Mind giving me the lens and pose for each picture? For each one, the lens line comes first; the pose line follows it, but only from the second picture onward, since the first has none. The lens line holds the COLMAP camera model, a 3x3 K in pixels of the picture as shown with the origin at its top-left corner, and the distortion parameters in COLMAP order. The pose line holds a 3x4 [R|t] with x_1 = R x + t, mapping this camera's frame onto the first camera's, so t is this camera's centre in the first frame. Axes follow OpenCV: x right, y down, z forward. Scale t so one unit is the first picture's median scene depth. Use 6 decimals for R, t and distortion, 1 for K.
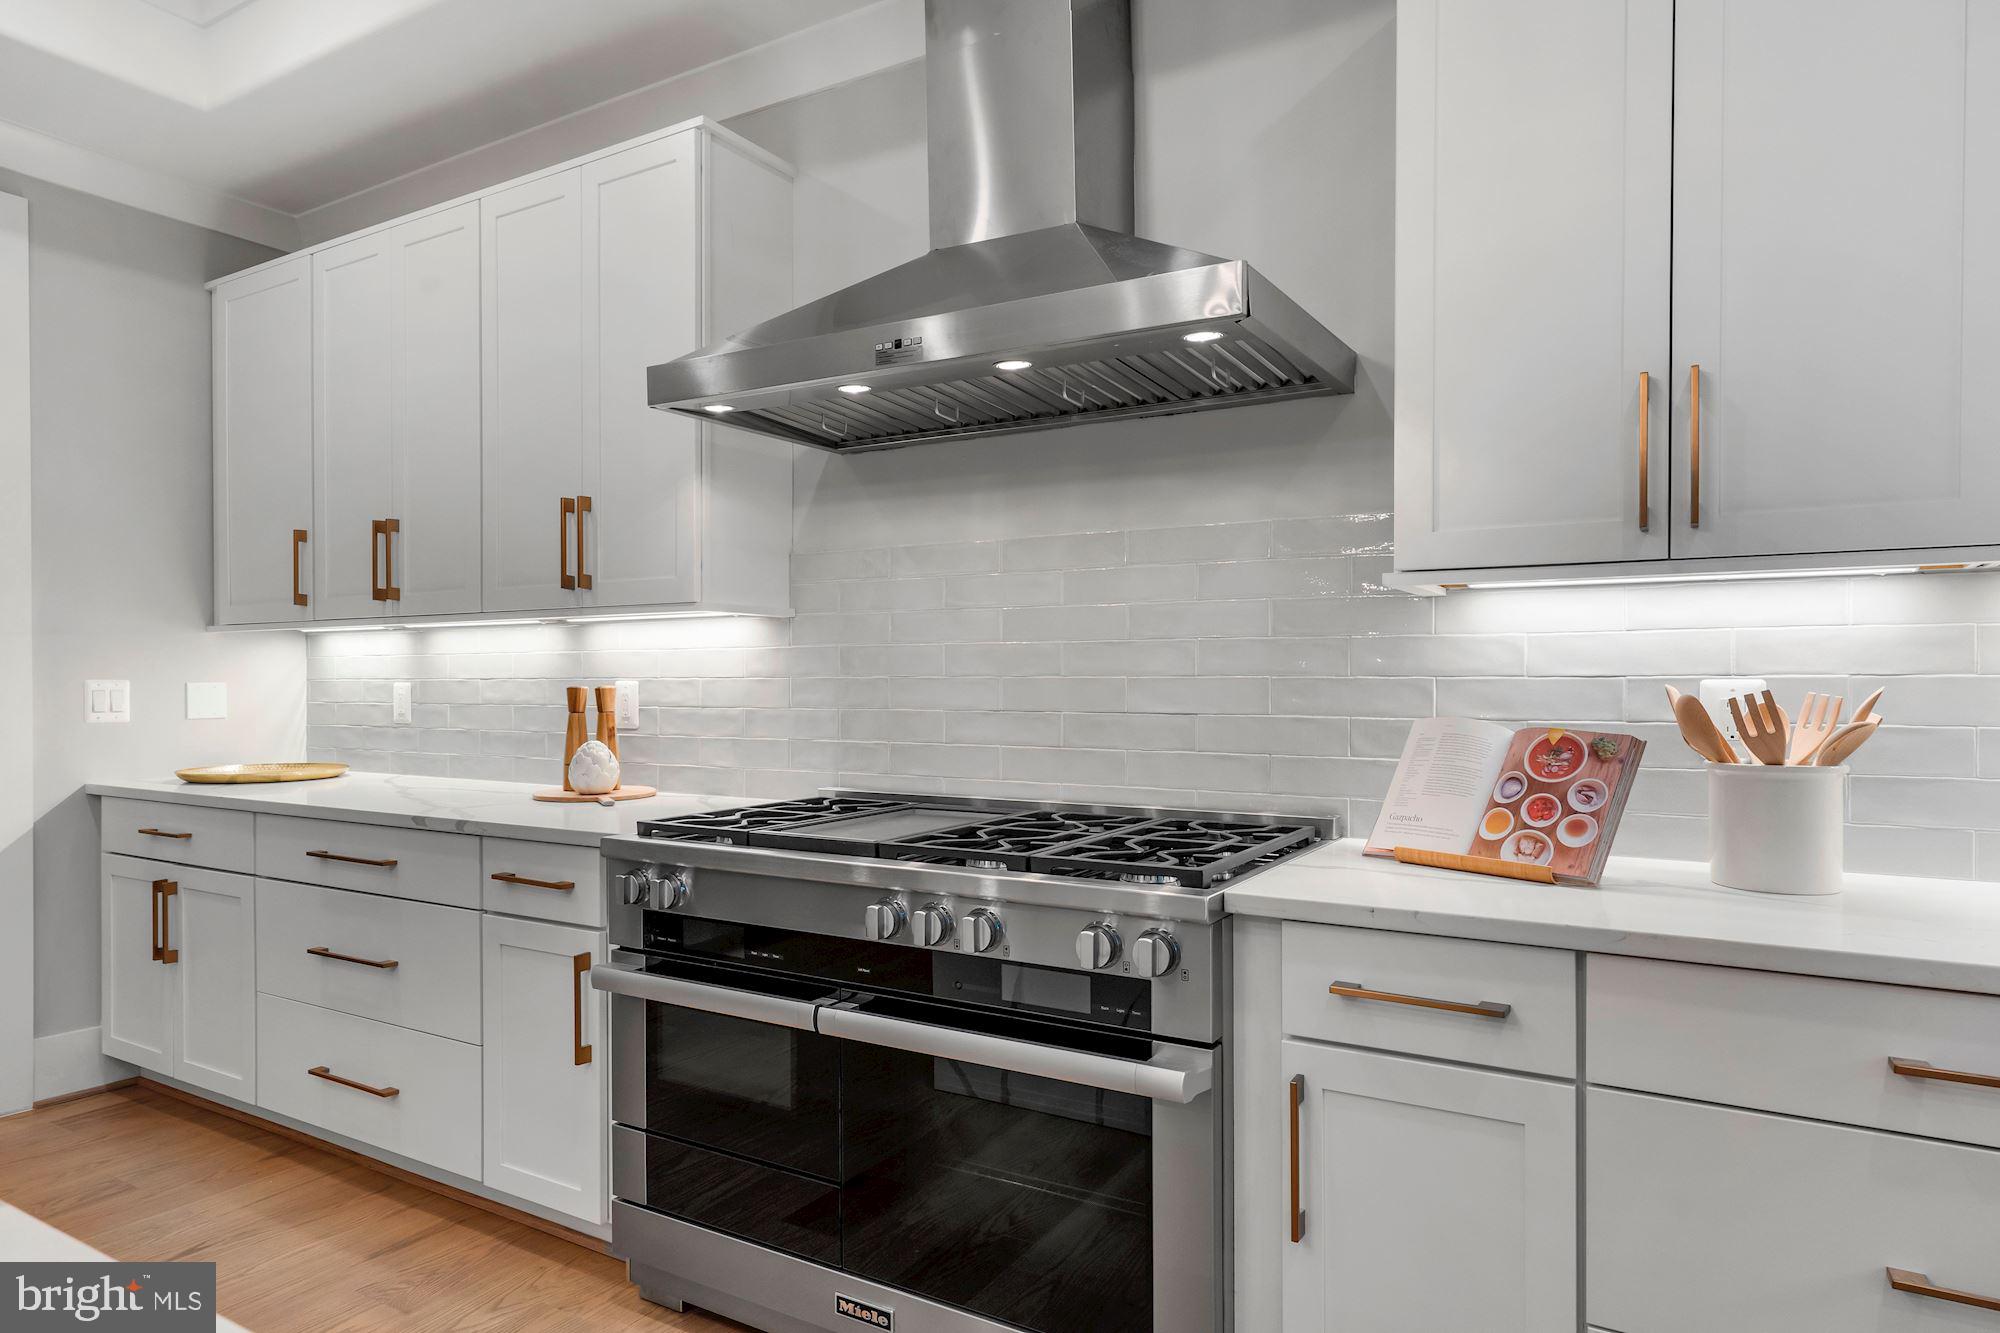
lens RADIAL K [[1211.0, 0, 998.5], [0, 1211.0, 673.5], [0, 0, 1]] dist [-0.007174, -0.000970]
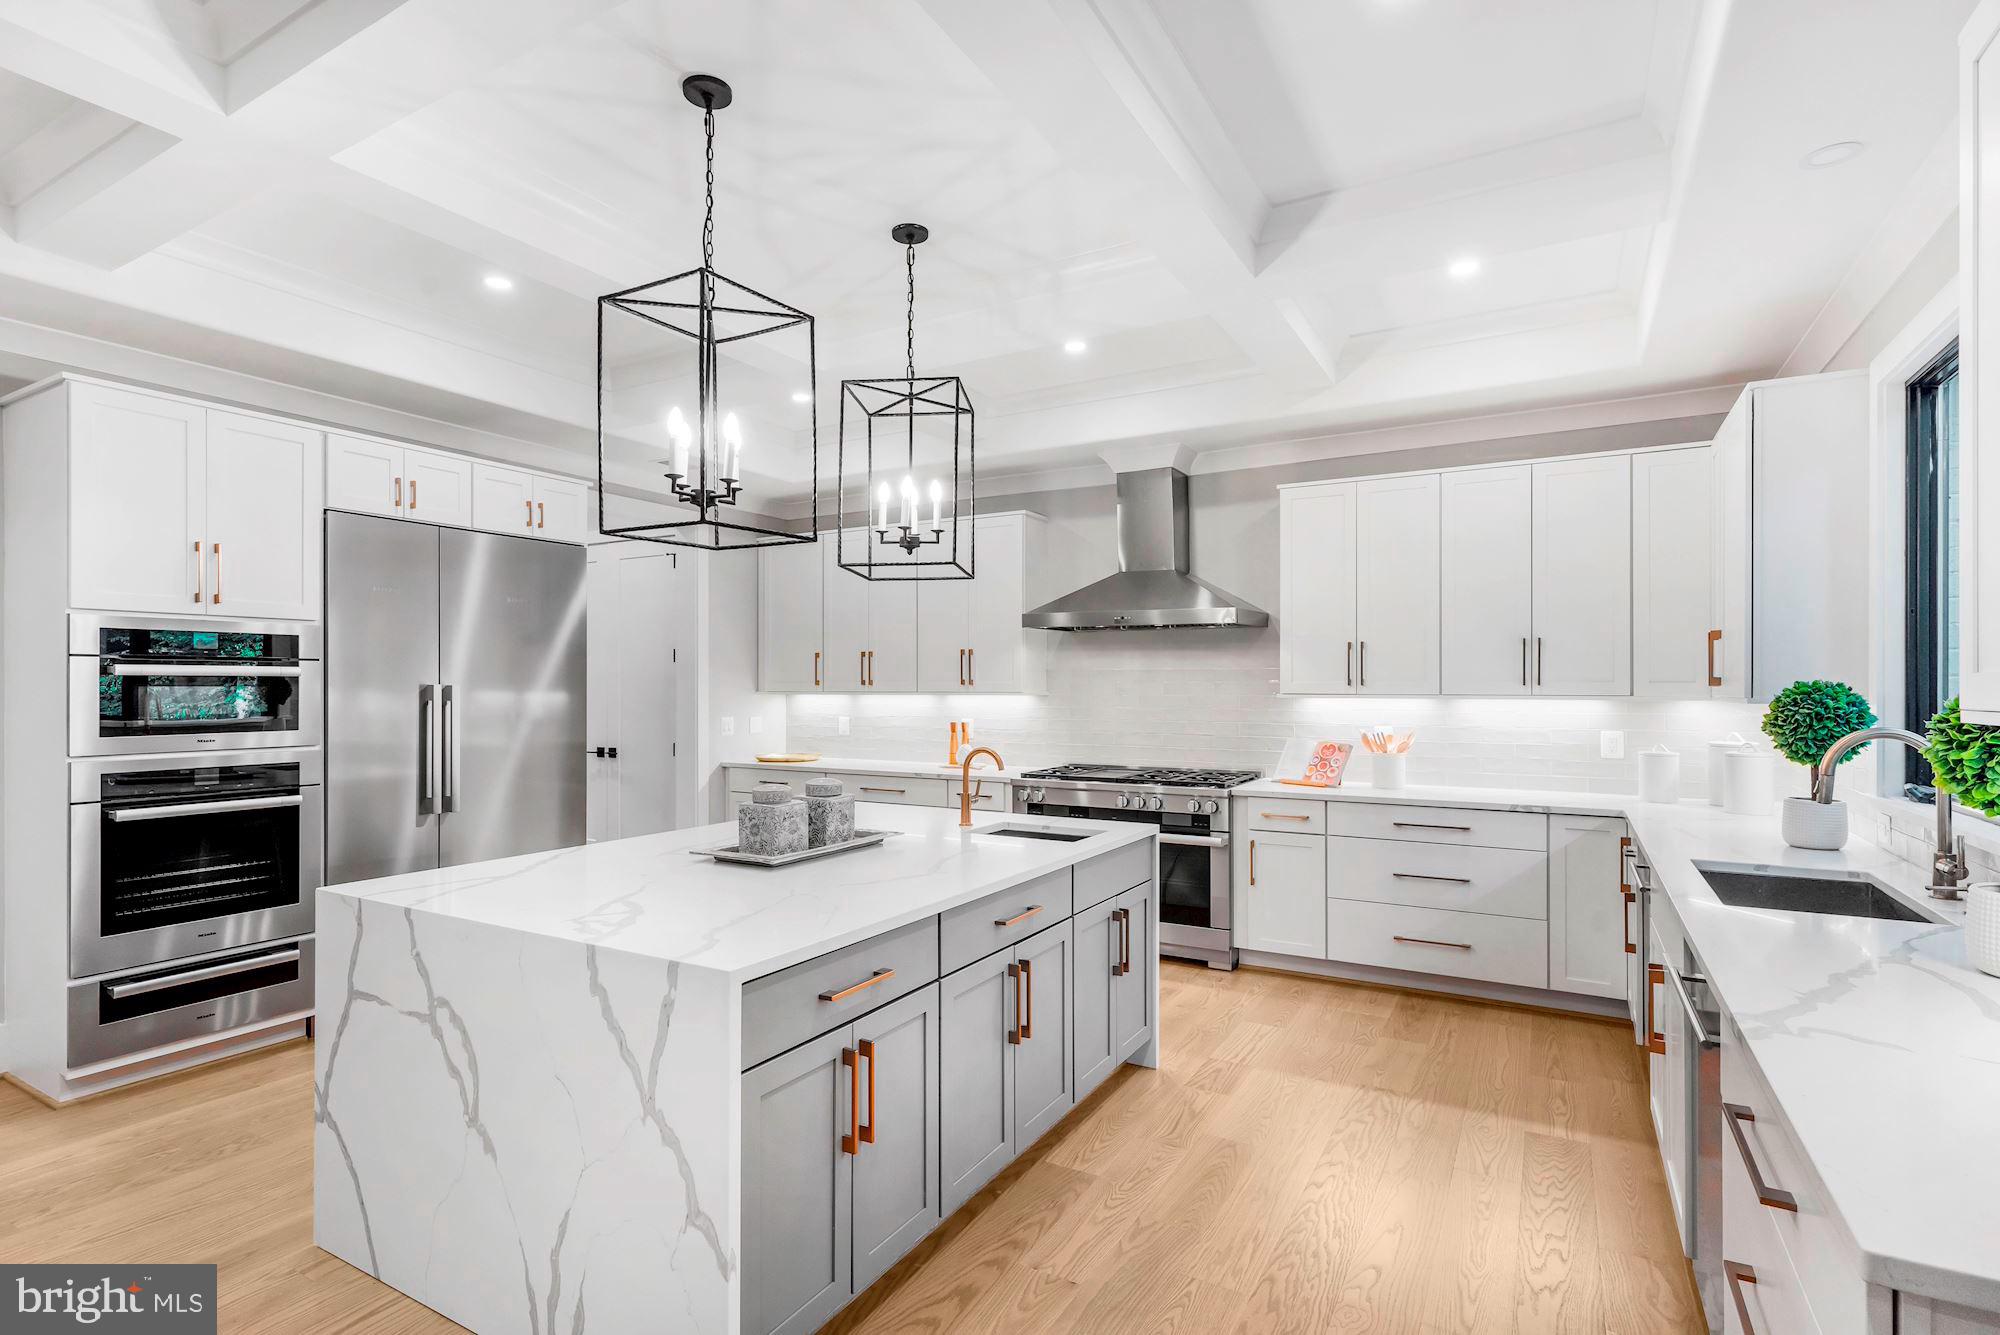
lens RADIAL K [[975.8, 0, 990.5], [0, 975.8, 679.5], [0, 0, 1]] dist [-0.019747, 0.001070]
pose [[0.999967, 0.000685, 0.008083, -0.432854], [-0.000661, 0.999995, -0.002963, -0.104127], [-0.008085, 0.002958, 0.999963, -1.476706]]
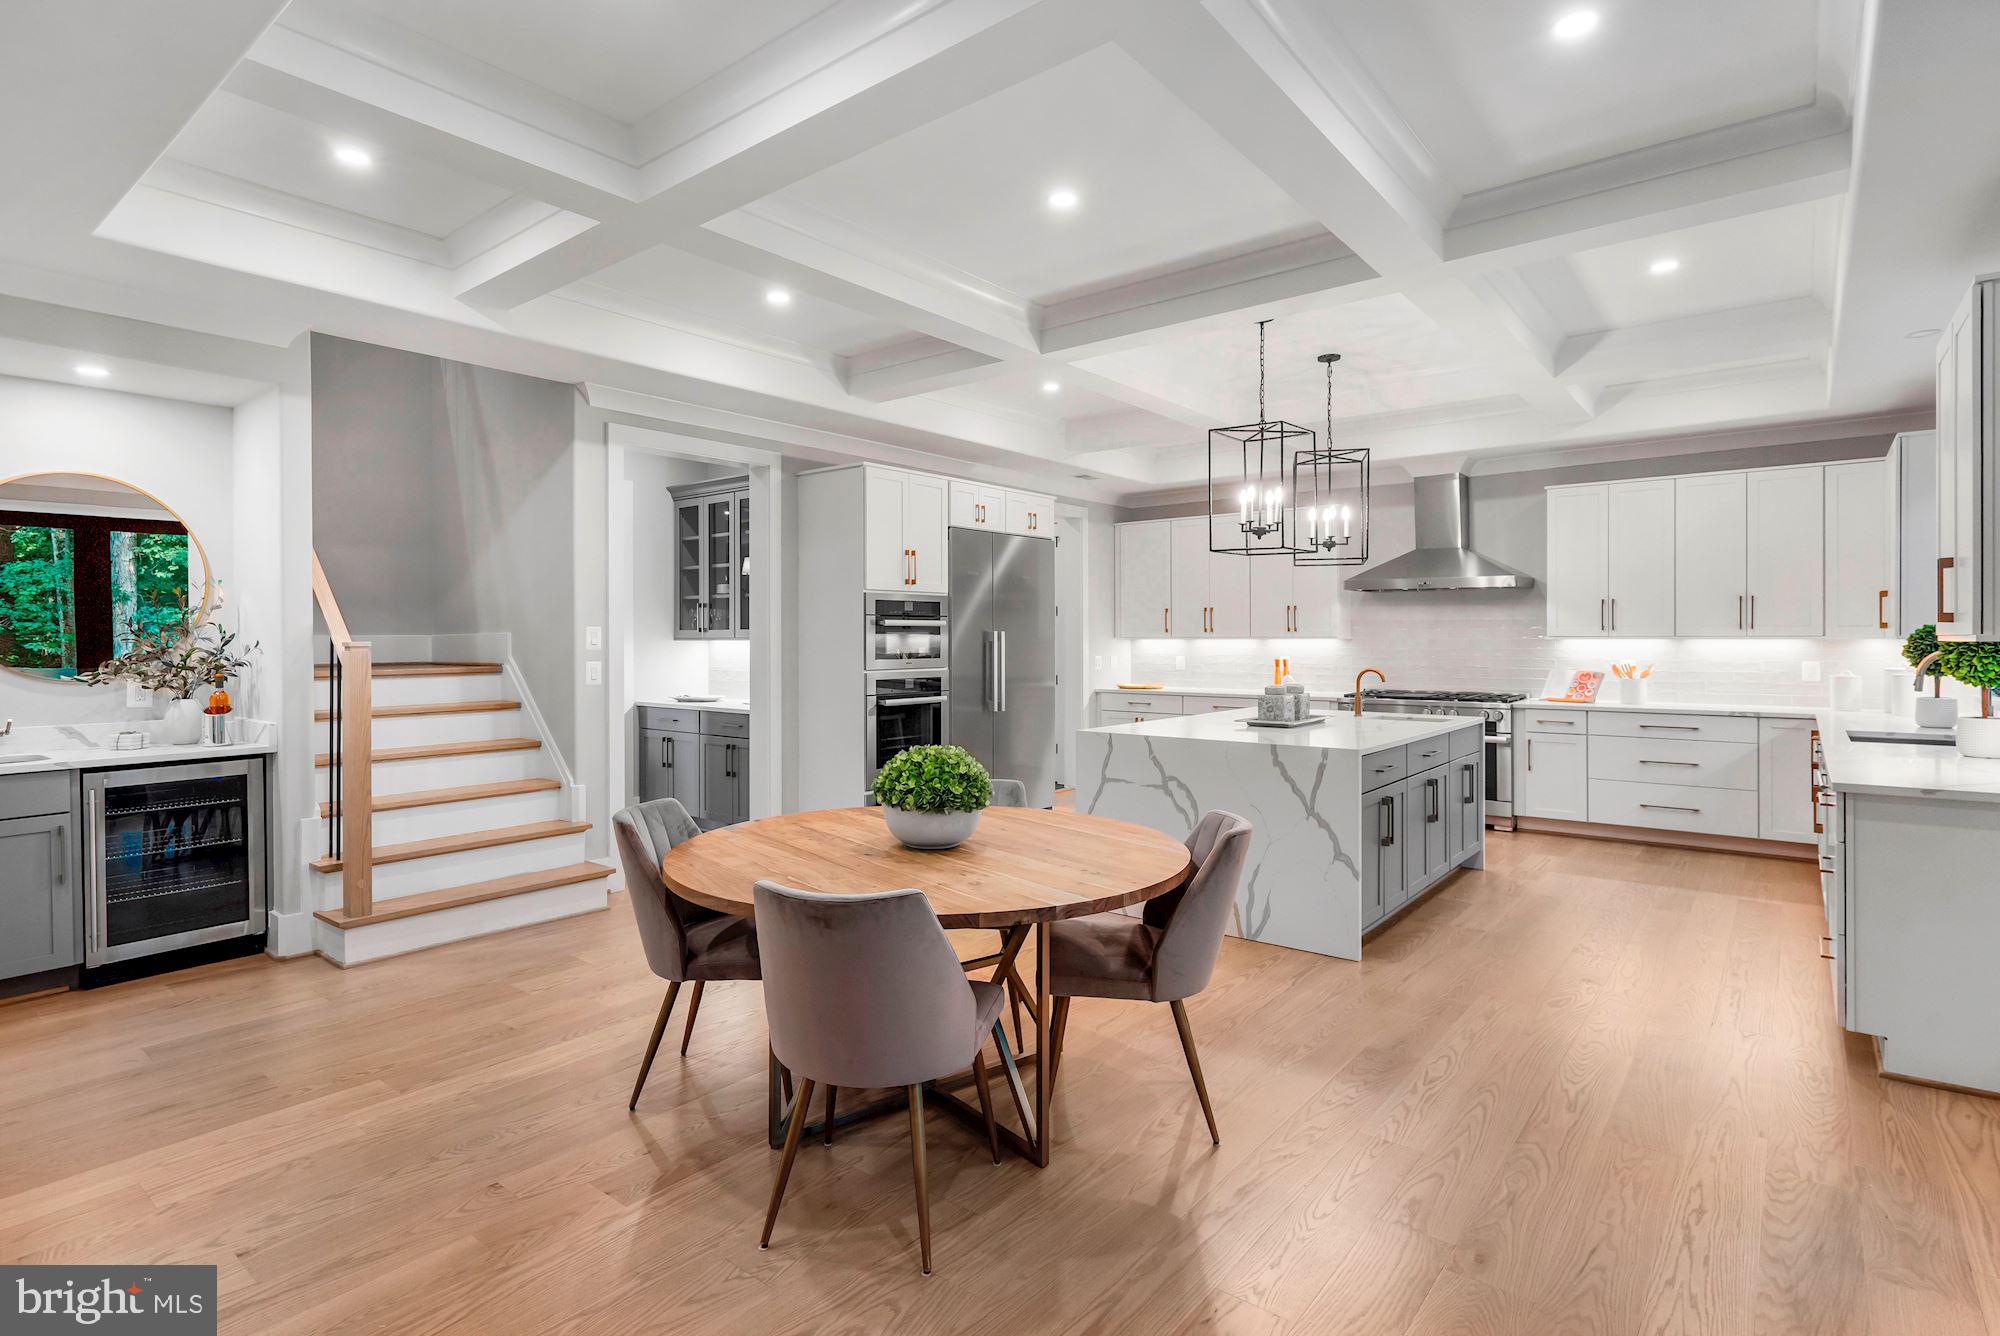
lens RADIAL K [[975.8, 0, 984.2], [0, 975.8, 636.3], [0, 0, 1]] dist [-0.019747, 0.001070]
pose [[0.986767, -0.002314, -0.162129, -1.063410], [0.002796, 0.999992, 0.002748, -0.091311], [0.162121, -0.003165, 0.986766, -2.670431]]
